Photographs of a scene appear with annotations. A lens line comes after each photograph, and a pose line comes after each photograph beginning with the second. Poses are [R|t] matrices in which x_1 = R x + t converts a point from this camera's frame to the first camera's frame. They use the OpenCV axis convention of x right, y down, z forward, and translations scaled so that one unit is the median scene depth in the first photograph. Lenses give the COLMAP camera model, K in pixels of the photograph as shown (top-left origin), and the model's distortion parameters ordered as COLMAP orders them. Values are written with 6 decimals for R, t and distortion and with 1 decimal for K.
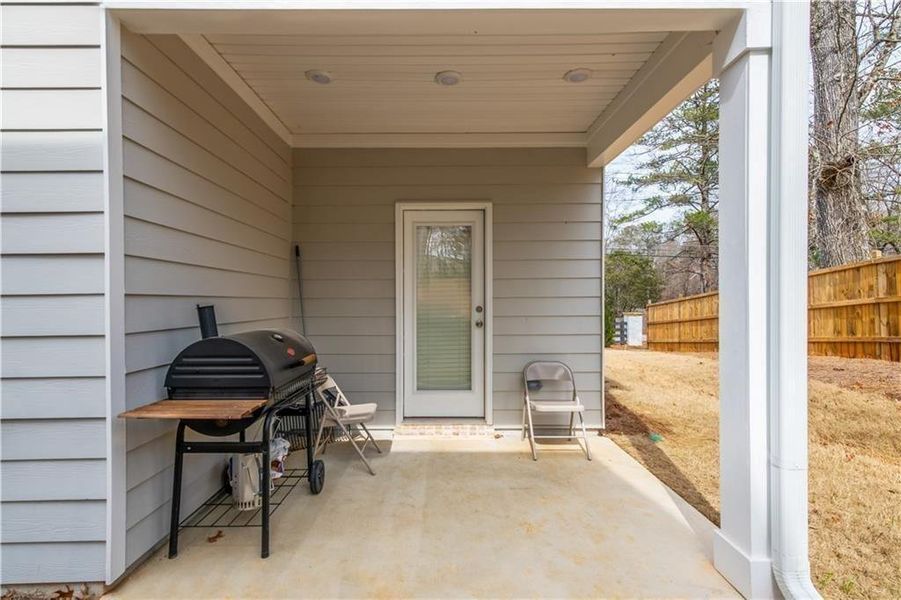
lens RADIAL K [[392.8, 0, 450.5], [0, 392.8, 300.0], [0, 0, 1]] dist [0.000697, -0.001052]
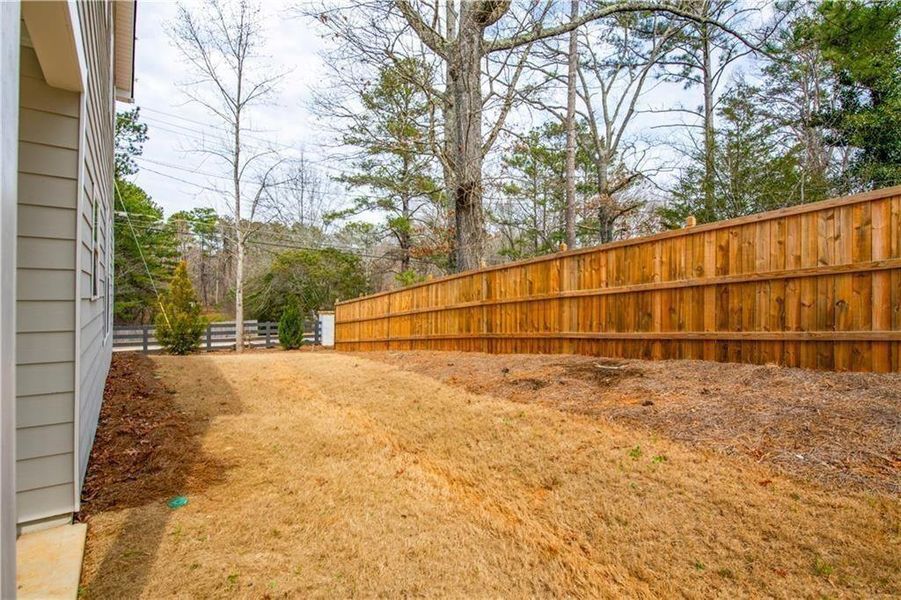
lens RADIAL K [[392.8, 0, 450.5], [0, 392.8, 300.0], [0, 0, 1]] dist [0.000697, -0.001052]
pose [[0.808291, 0.008148, 0.588727, 0.493782], [-0.014814, 0.999869, 0.006500, -0.023180], [-0.588597, -0.013975, 0.808306, 0.144198]]
